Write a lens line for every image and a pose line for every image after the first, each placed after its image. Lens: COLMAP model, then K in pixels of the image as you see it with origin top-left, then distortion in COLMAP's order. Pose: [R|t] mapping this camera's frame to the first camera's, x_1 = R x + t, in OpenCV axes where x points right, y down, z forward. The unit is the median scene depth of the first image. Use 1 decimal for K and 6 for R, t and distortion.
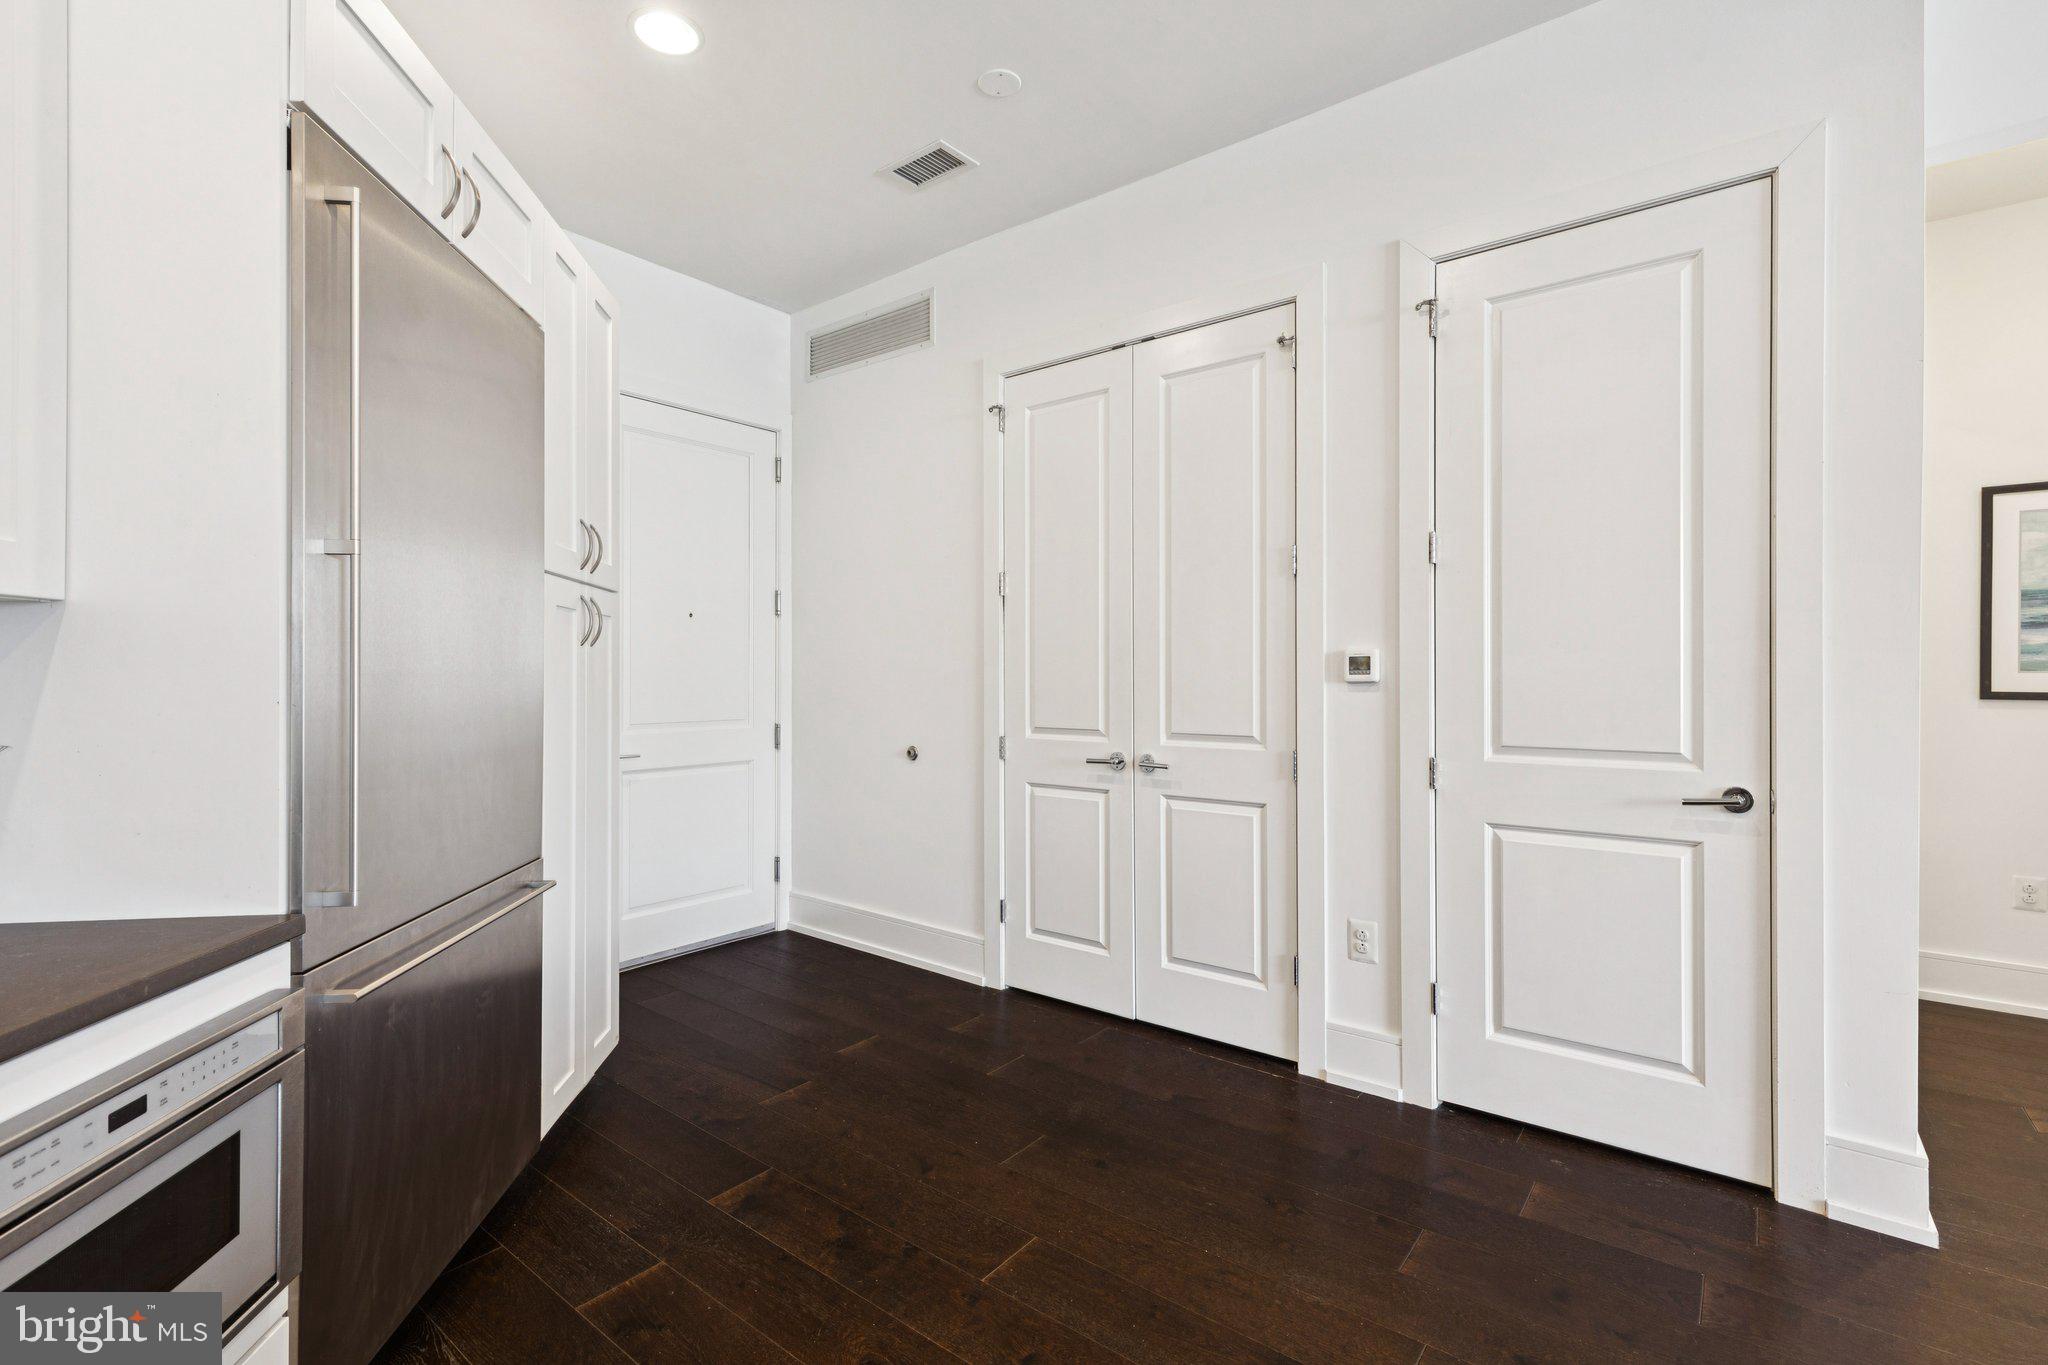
lens RADIAL K [[924.6, 0, 1001.8], [0, 924.6, 671.5], [0, 0, 1]] dist [0.007338, -0.000276]
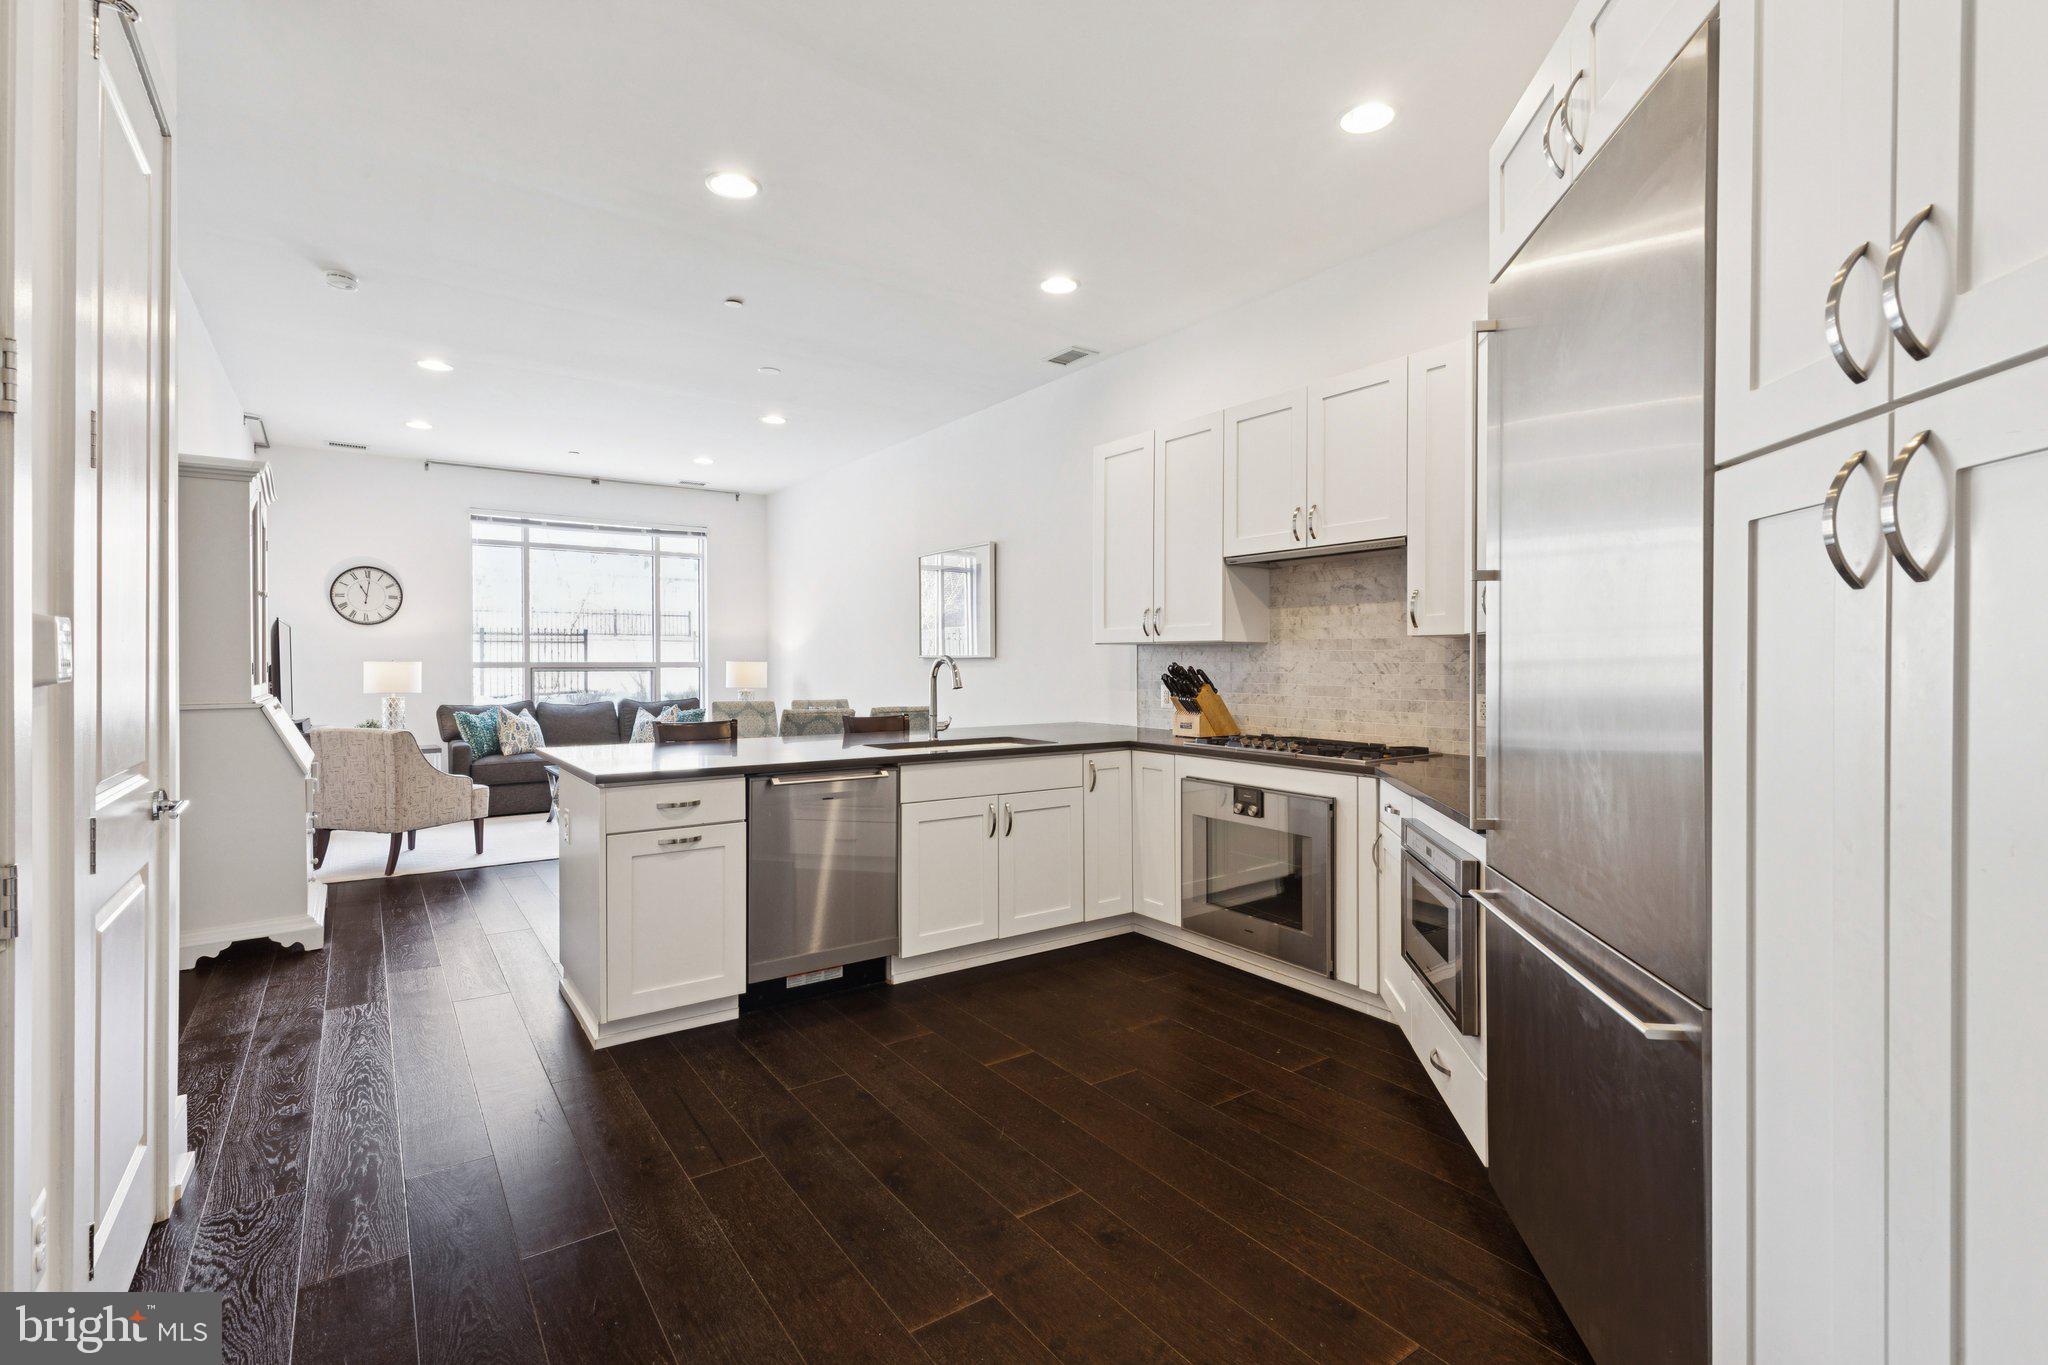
lens RADIAL K [[924.6, 0, 1026.9], [0, 924.6, 662.8], [0, 0, 1]] dist [0.007338, -0.000276]
pose [[-0.961896, 0.003513, 0.273393, -0.226516], [0.002262, 0.999985, -0.004892, 0.002886], [-0.273406, -0.004088, -0.961890, 1.351430]]
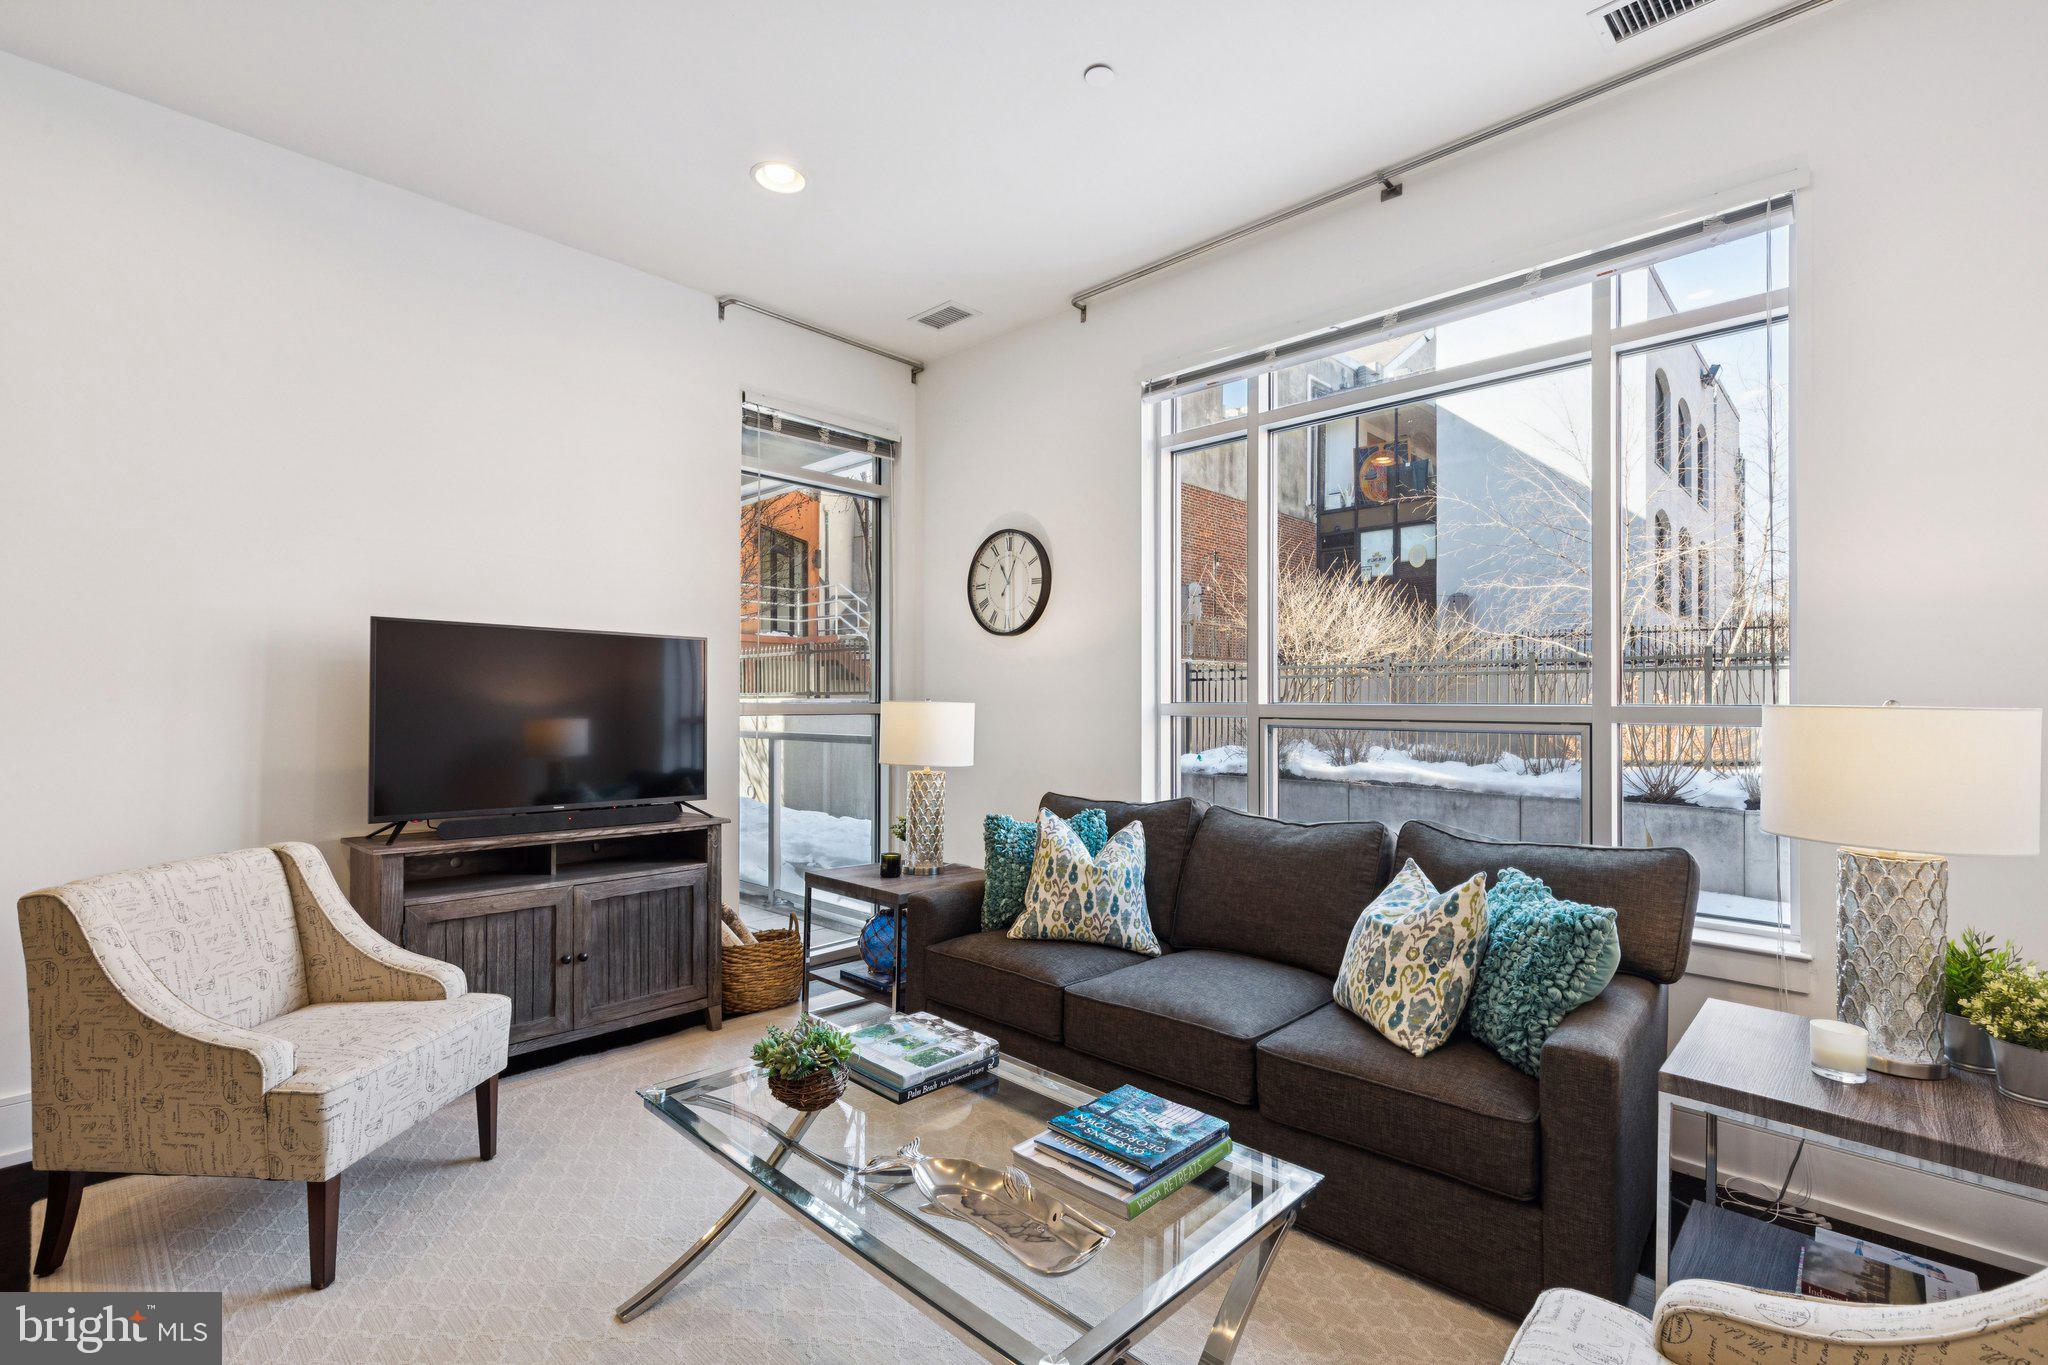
lens RADIAL K [[924.6, 0, 1029.7], [0, 924.6, 700.2], [0, 0, 1]] dist [0.007338, -0.000276]
pose [[0.086473, 0.003403, 0.996248, 0.943375], [-0.007290, 0.999970, -0.002783, -0.018321], [-0.996228, -0.007022, 0.086495, -1.013586]]
